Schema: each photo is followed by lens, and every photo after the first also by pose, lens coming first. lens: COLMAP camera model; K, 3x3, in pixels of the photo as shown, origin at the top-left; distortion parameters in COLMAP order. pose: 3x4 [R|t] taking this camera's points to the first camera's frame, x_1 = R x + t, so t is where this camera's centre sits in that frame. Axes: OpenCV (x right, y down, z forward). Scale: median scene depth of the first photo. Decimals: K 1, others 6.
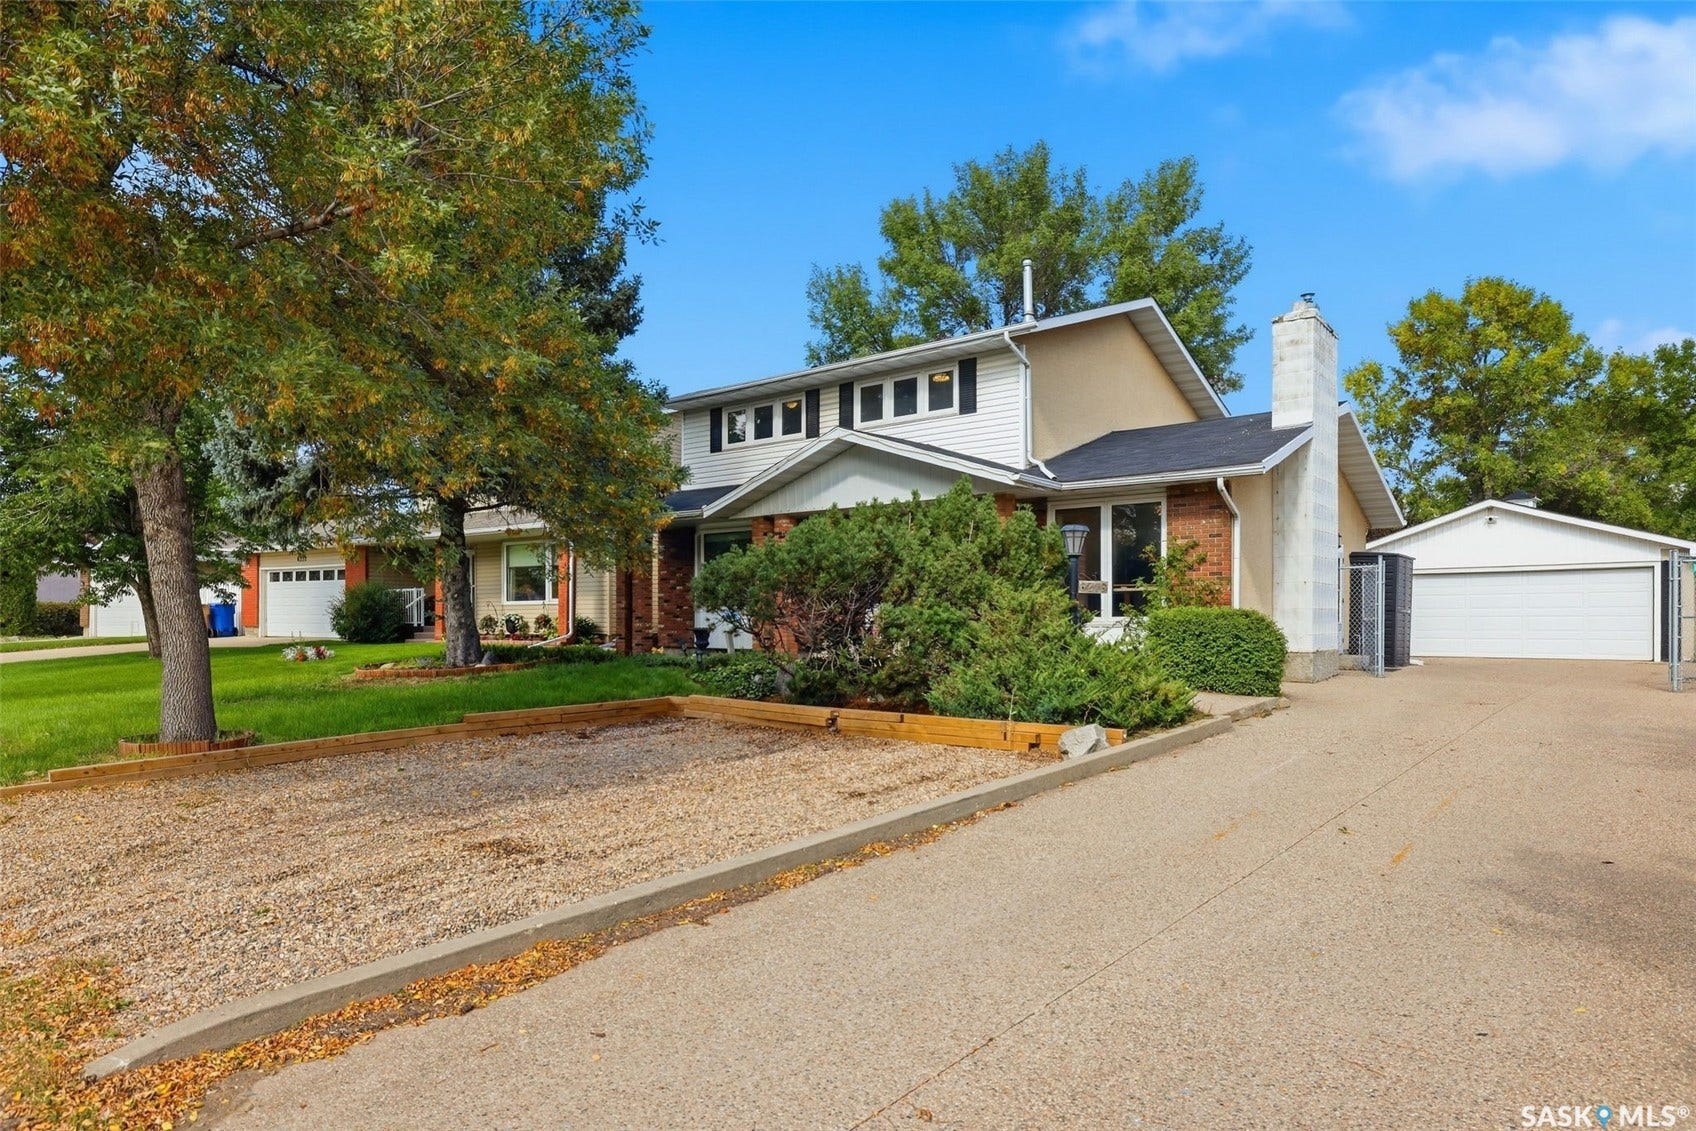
lens RADIAL K [[1058.4, 0, 848.0], [0, 1058.4, 565.5], [0, 0, 1]] dist [0.000735, 0.000098]
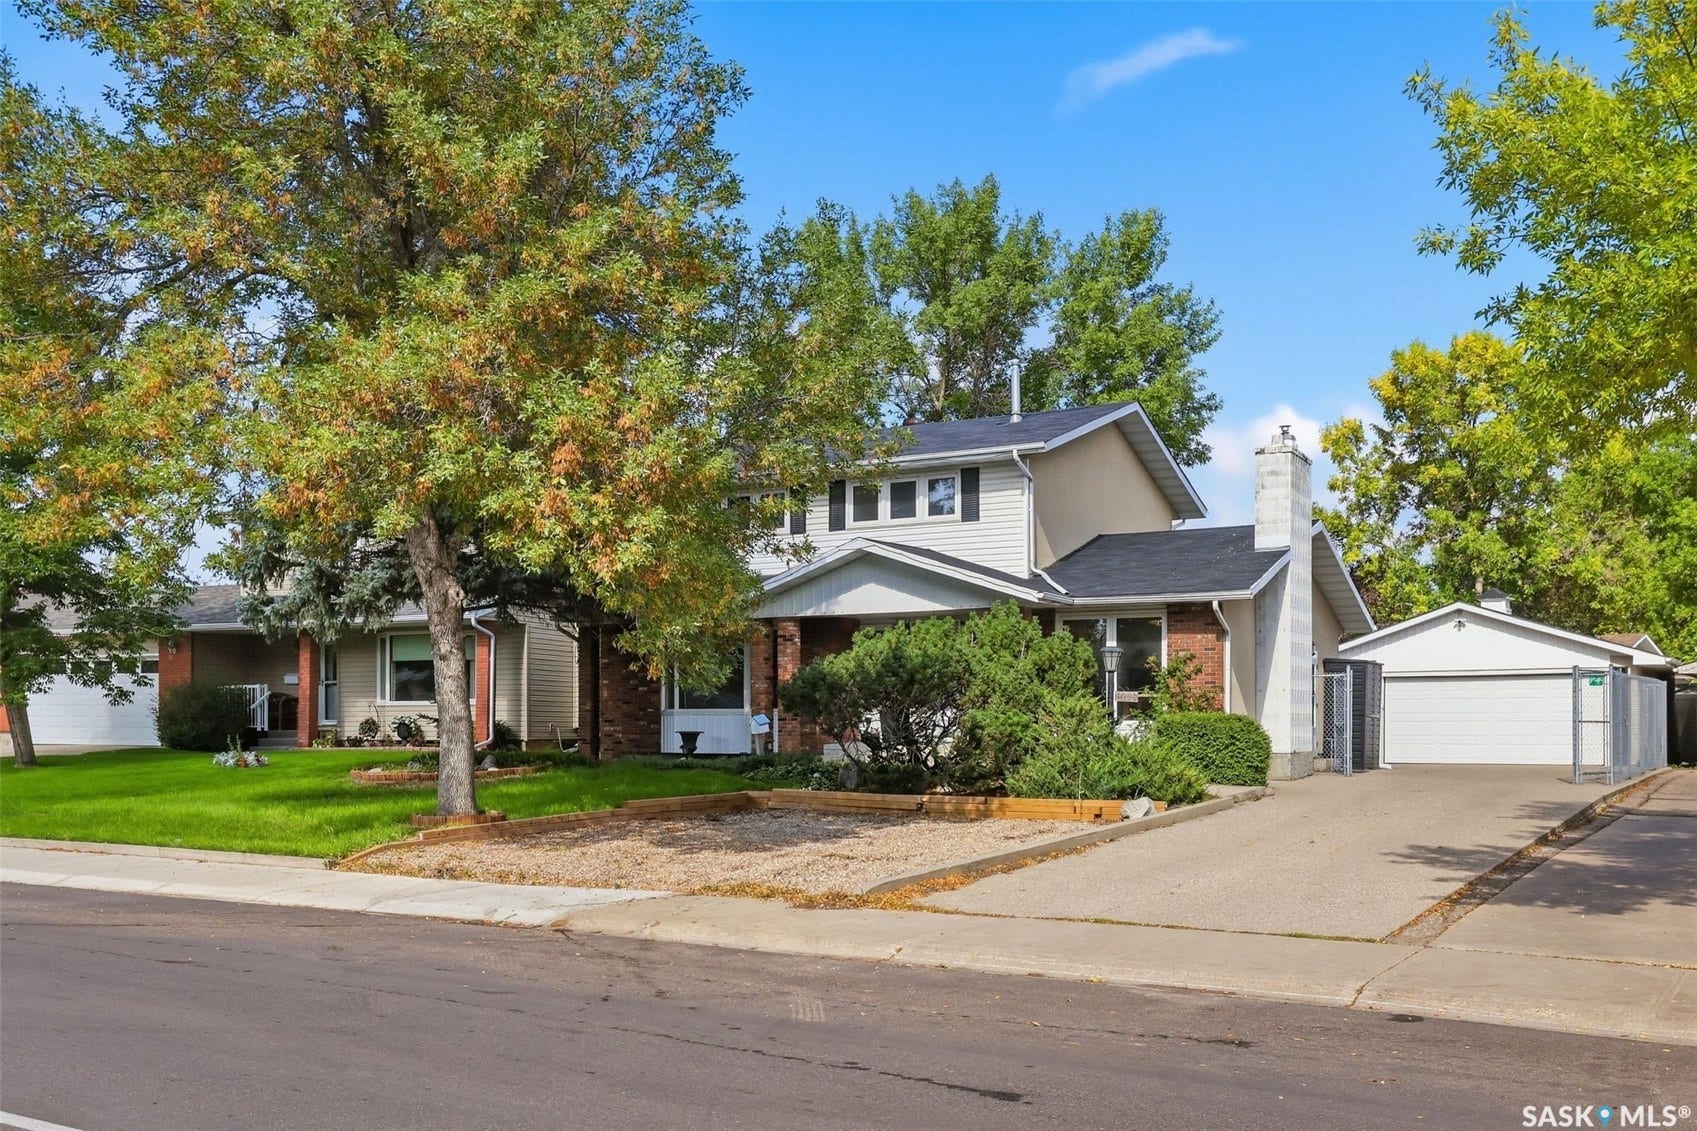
lens RADIAL K [[1639.0, 0, 848.5], [0, 1639.0, 565.5], [0, 0, 1]] dist [-0.006169, -0.002013]
pose [[0.987936, 0.016804, 0.153947, -0.250913], [-0.009594, 0.998827, -0.047462, -0.025035], [-0.154564, 0.045412, 0.986939, -0.553427]]
